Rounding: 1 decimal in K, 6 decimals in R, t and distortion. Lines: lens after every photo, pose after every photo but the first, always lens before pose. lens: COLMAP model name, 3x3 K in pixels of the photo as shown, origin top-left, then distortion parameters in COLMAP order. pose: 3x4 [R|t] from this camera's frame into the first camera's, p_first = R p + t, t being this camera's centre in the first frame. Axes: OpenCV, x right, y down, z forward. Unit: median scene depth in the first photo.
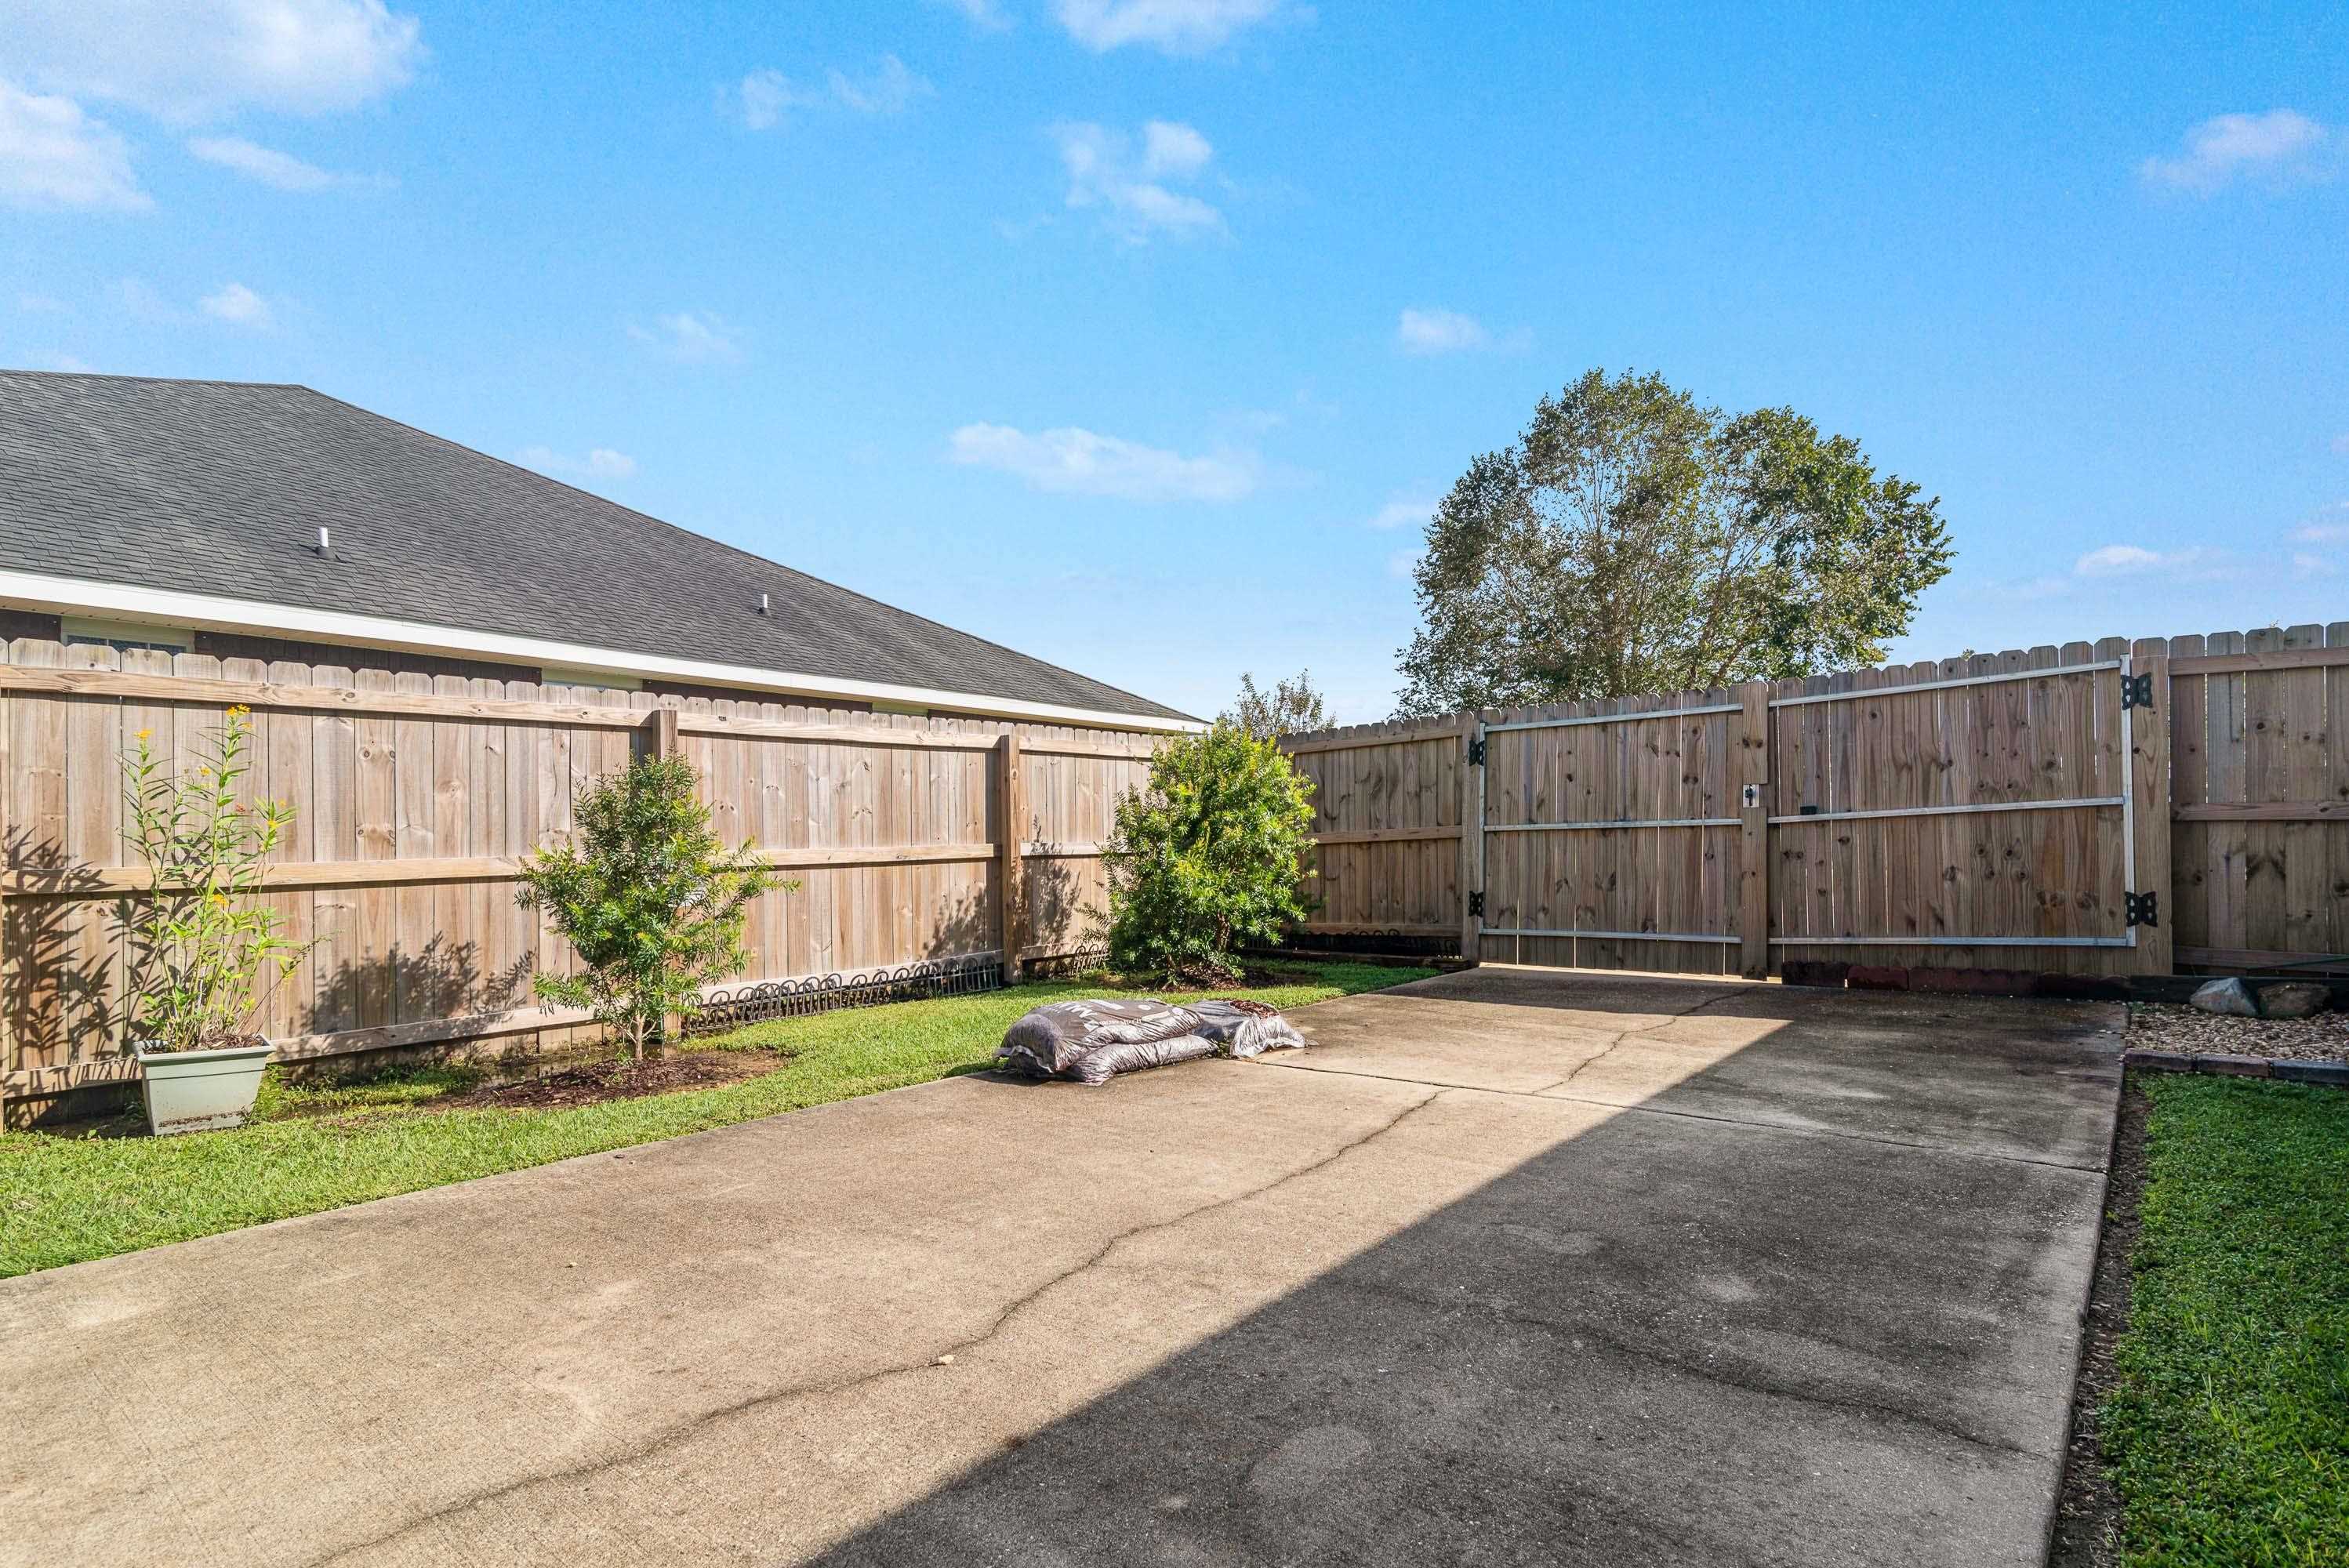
lens RADIAL K [[1063.5, 0, 1174.5], [0, 1063.5, 784.0], [0, 0, 1]] dist [0.010633, -0.000204]
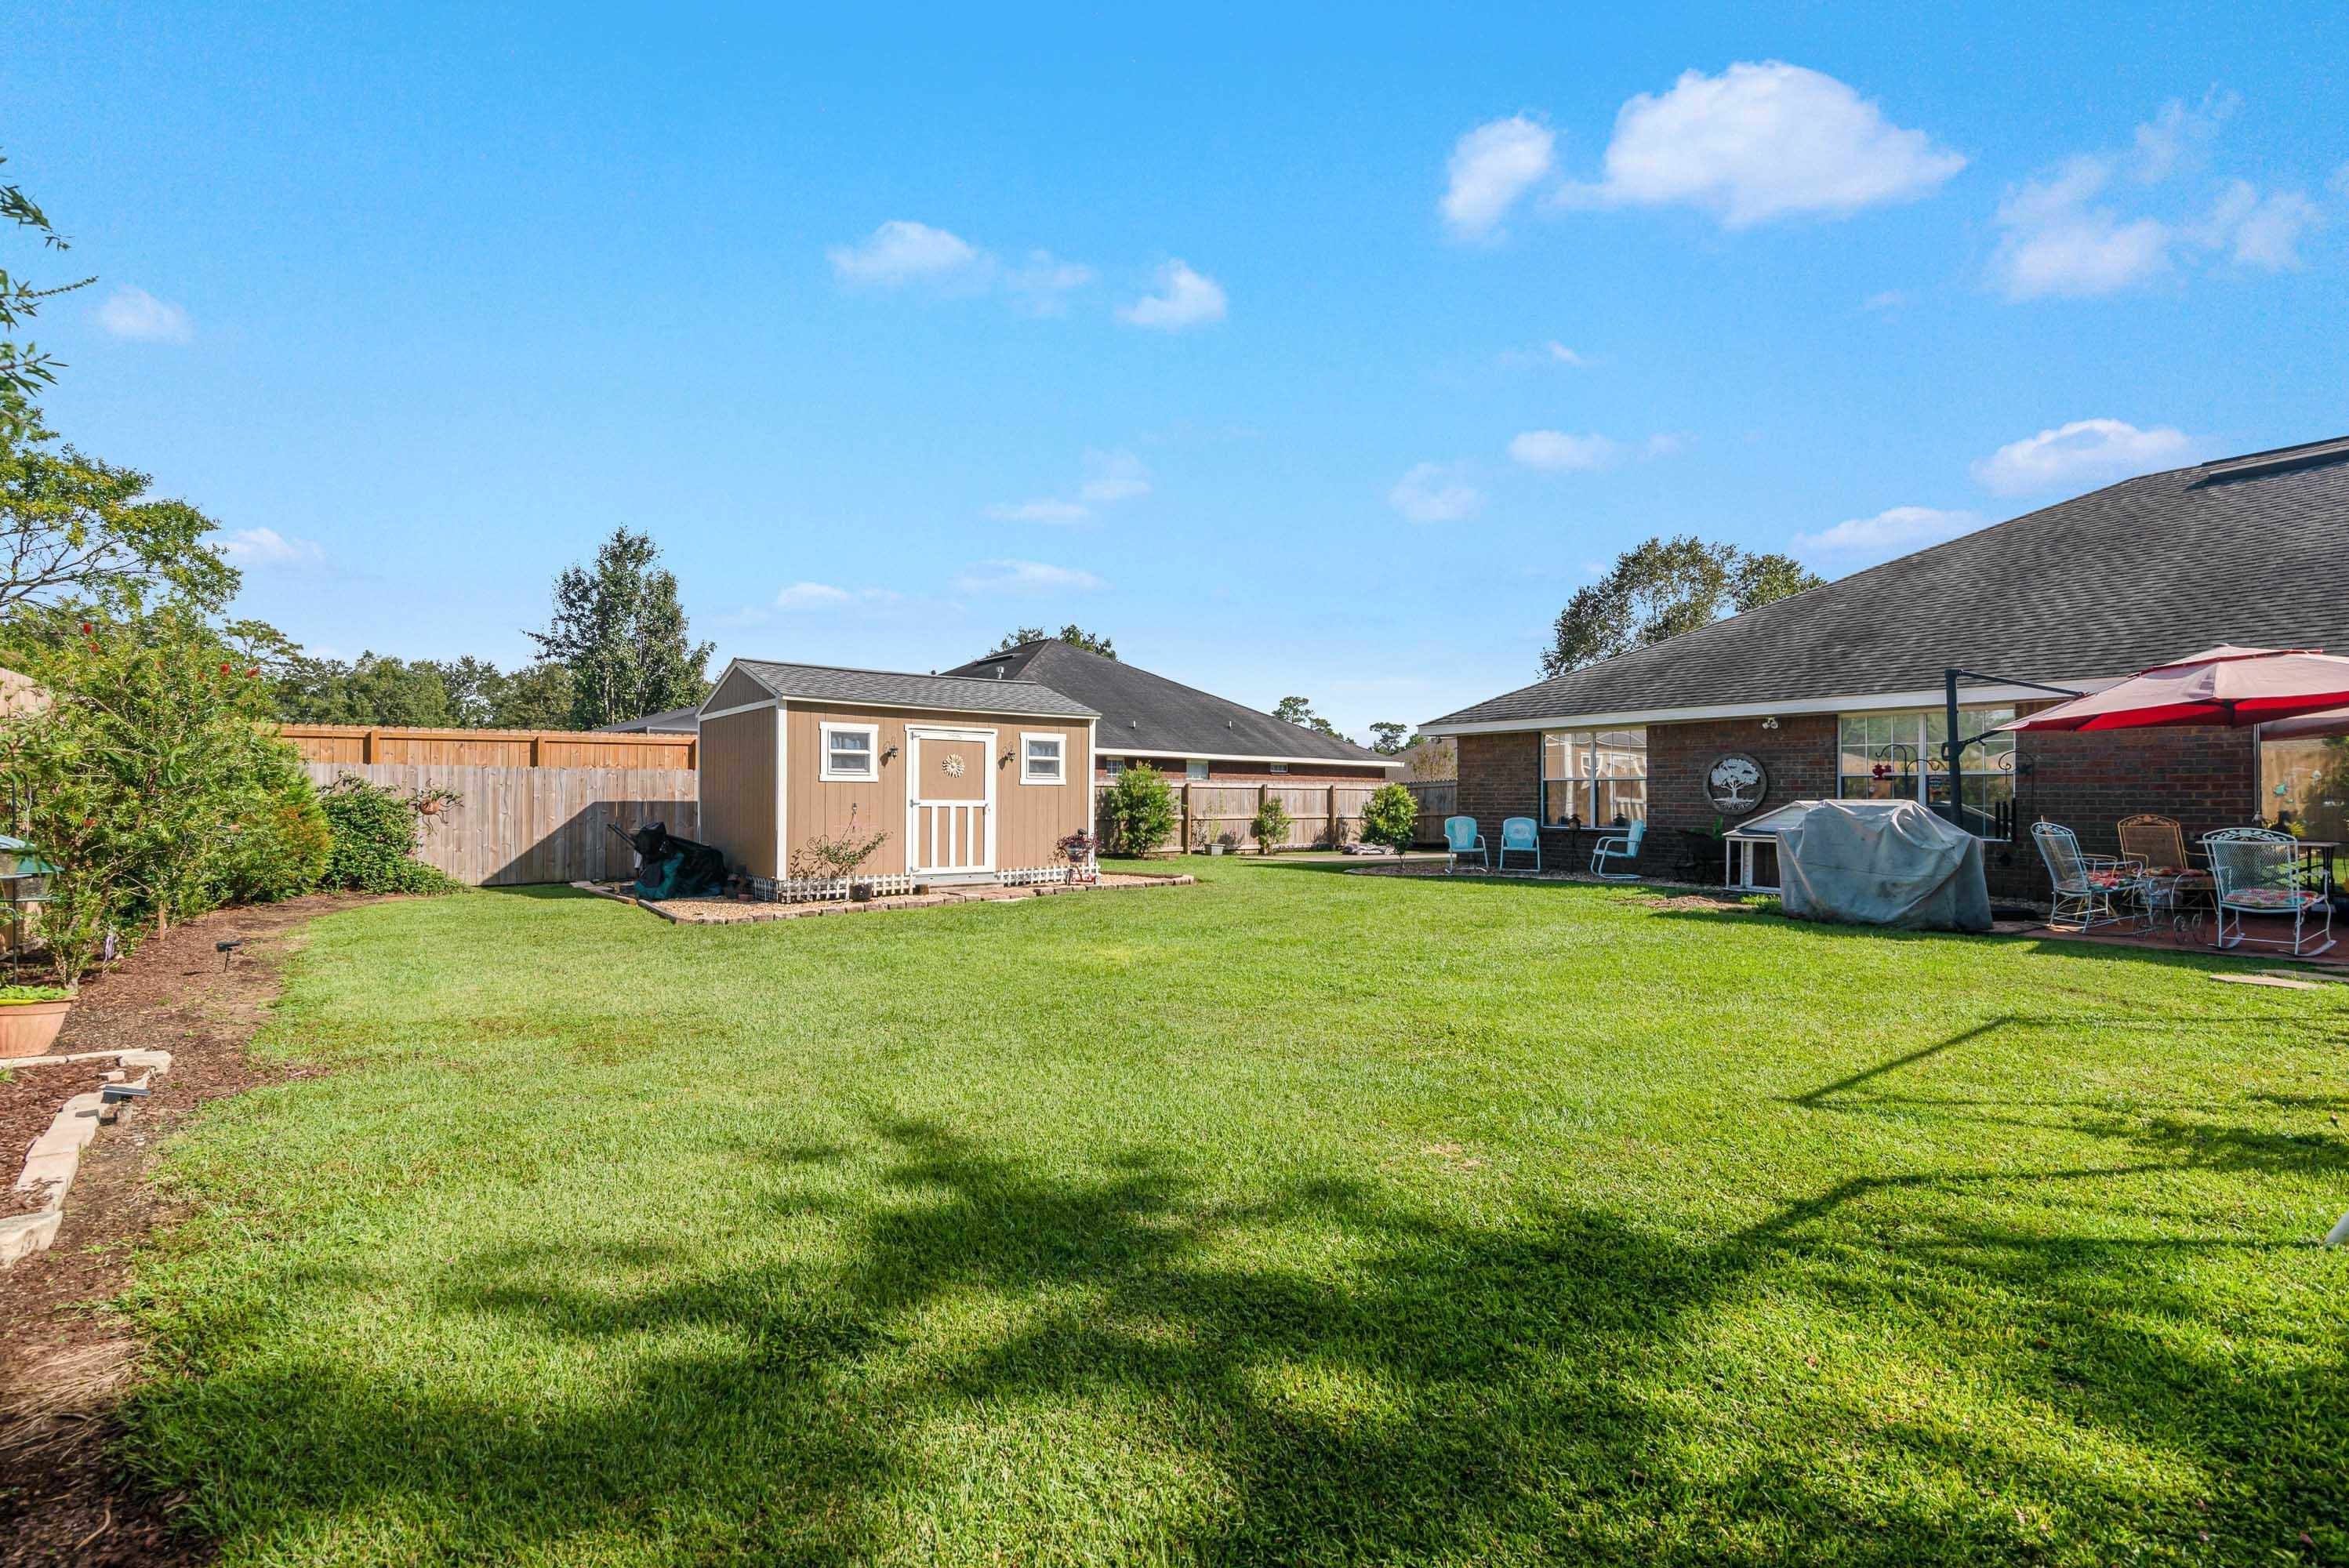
lens RADIAL K [[1063.5, 0, 1174.5], [0, 1063.5, 784.0], [0, 0, 1]] dist [0.010633, -0.000204]
pose [[0.975828, 0.007772, -0.218402, 0.118442], [-0.002927, 0.999743, 0.022501, -0.134659], [0.218521, -0.021318, 0.975599, -2.796034]]
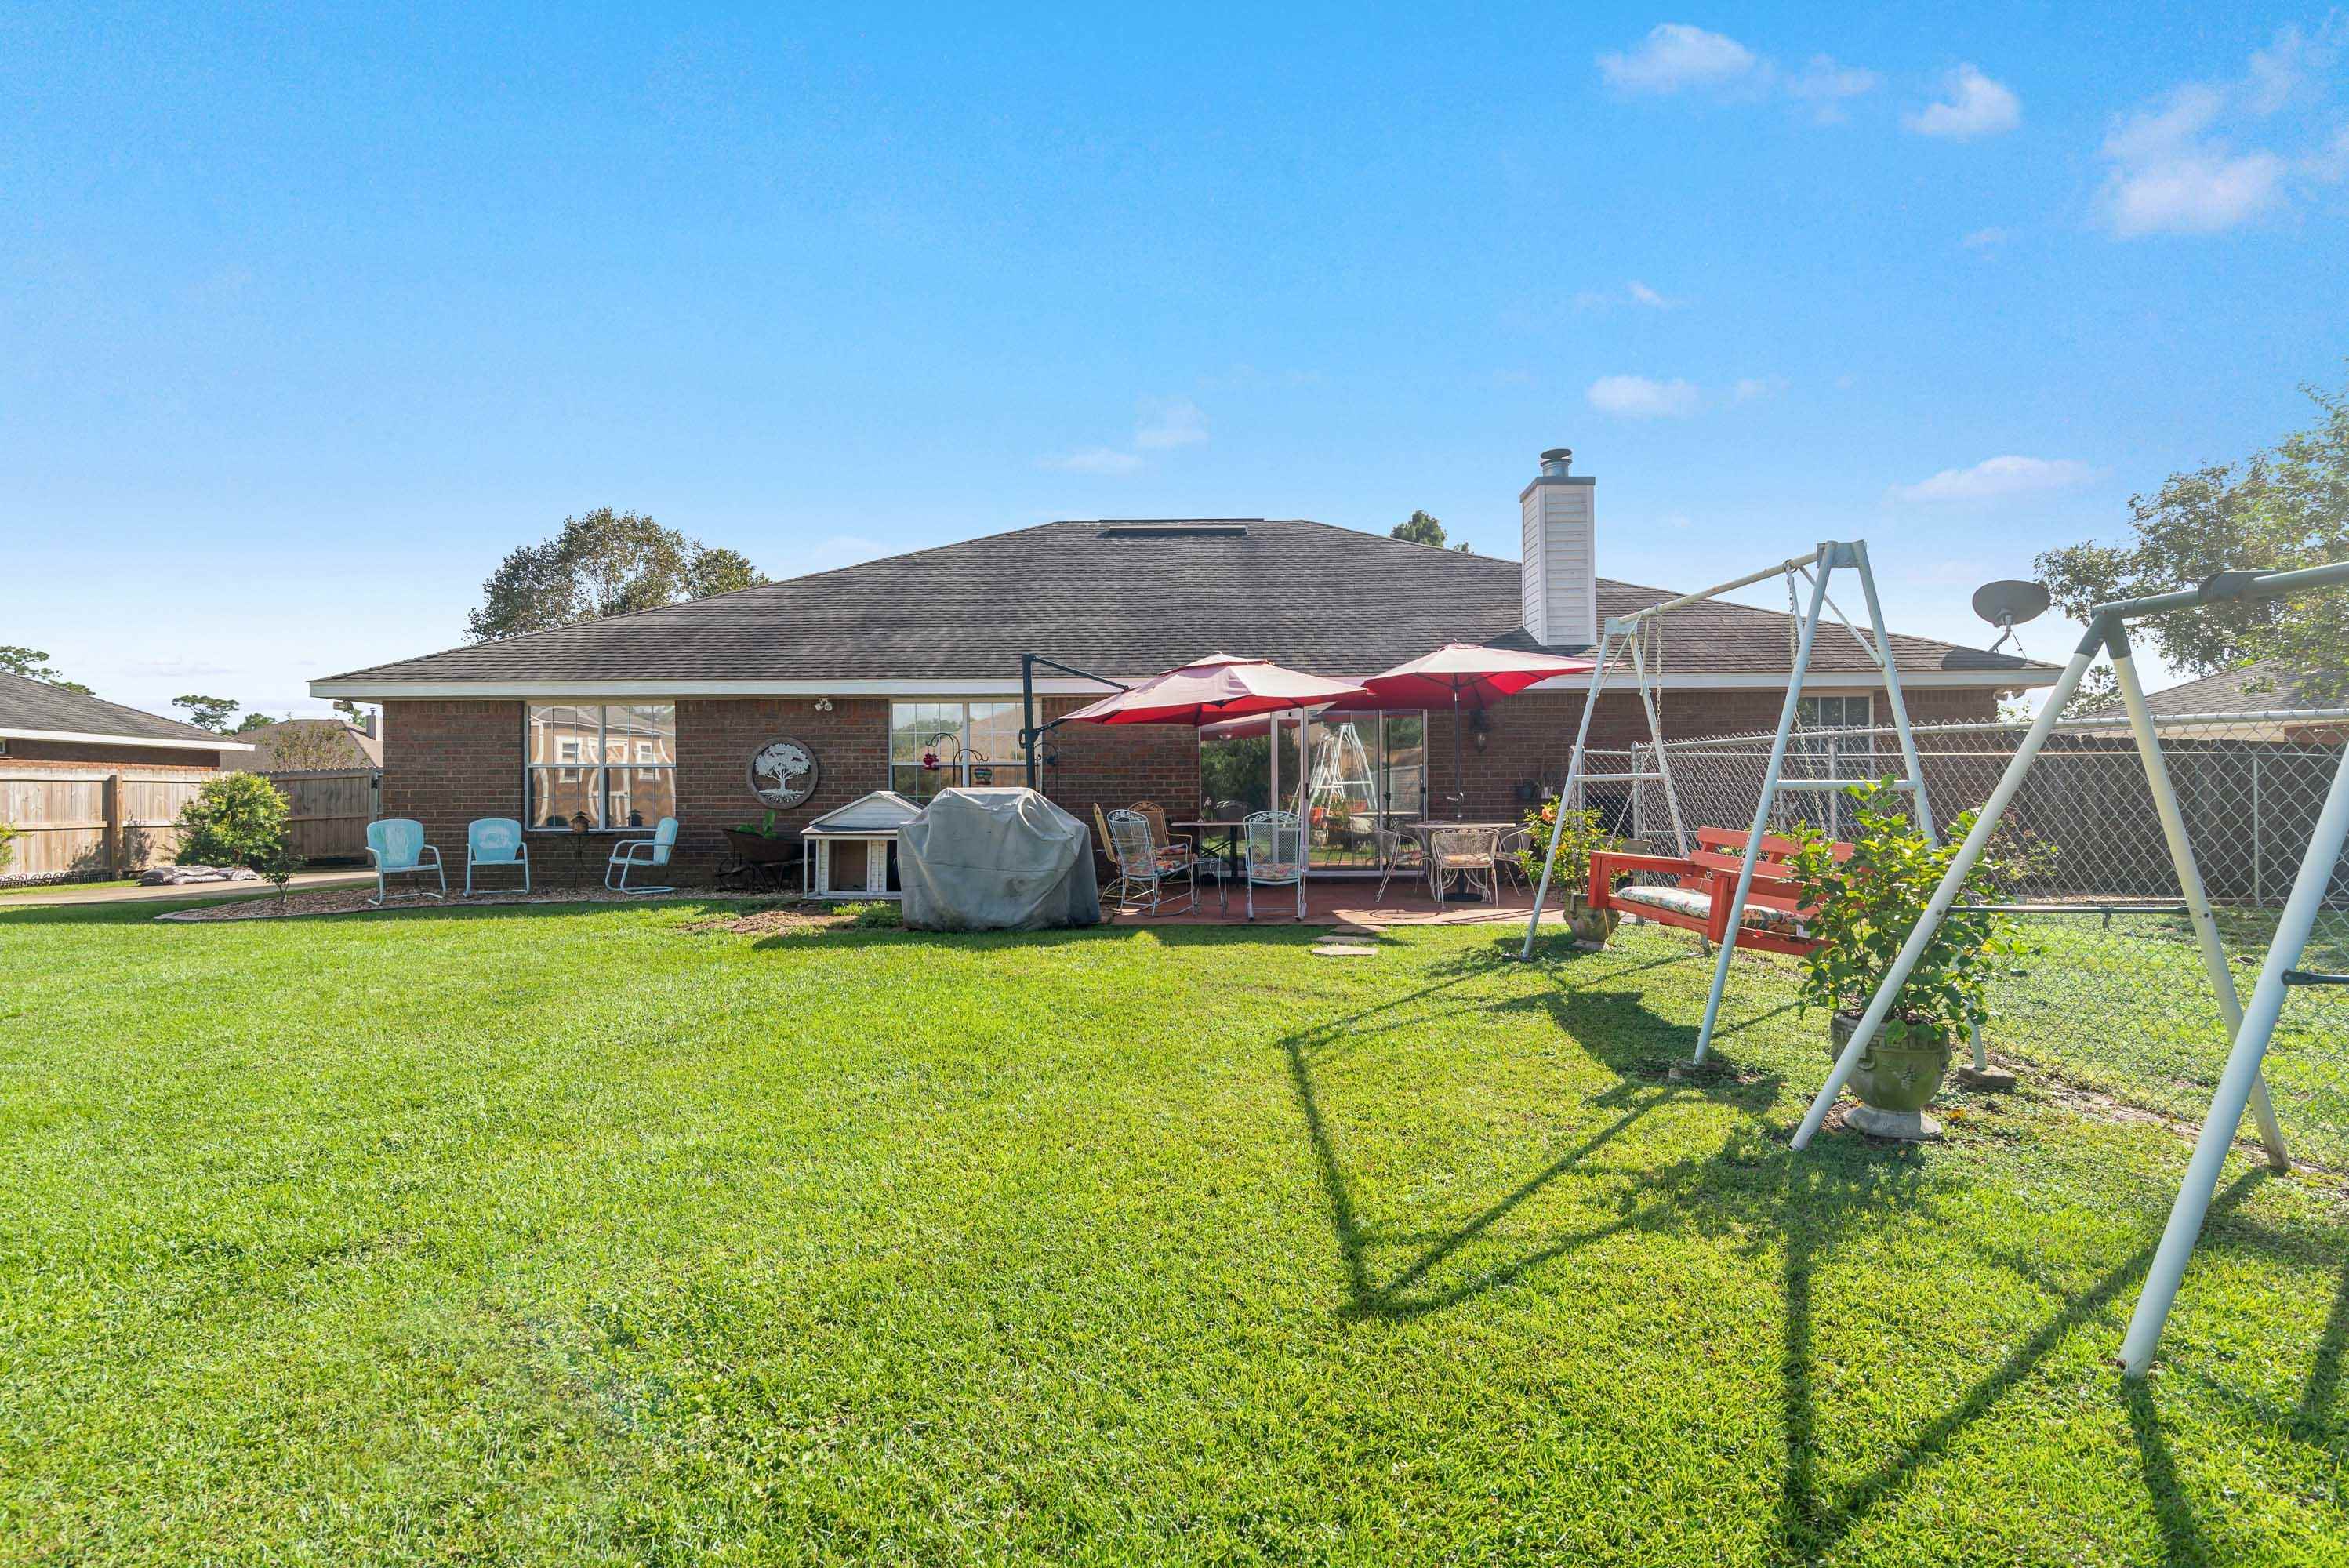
lens RADIAL K [[1063.5, 0, 1174.5], [0, 1063.5, 784.0], [0, 0, 1]] dist [0.010633, -0.000204]
pose [[0.755811, 0.010093, 0.654712, 0.056157], [-0.023590, 0.999652, 0.011822, -0.109621], [-0.654365, -0.024380, 0.755786, -2.318105]]
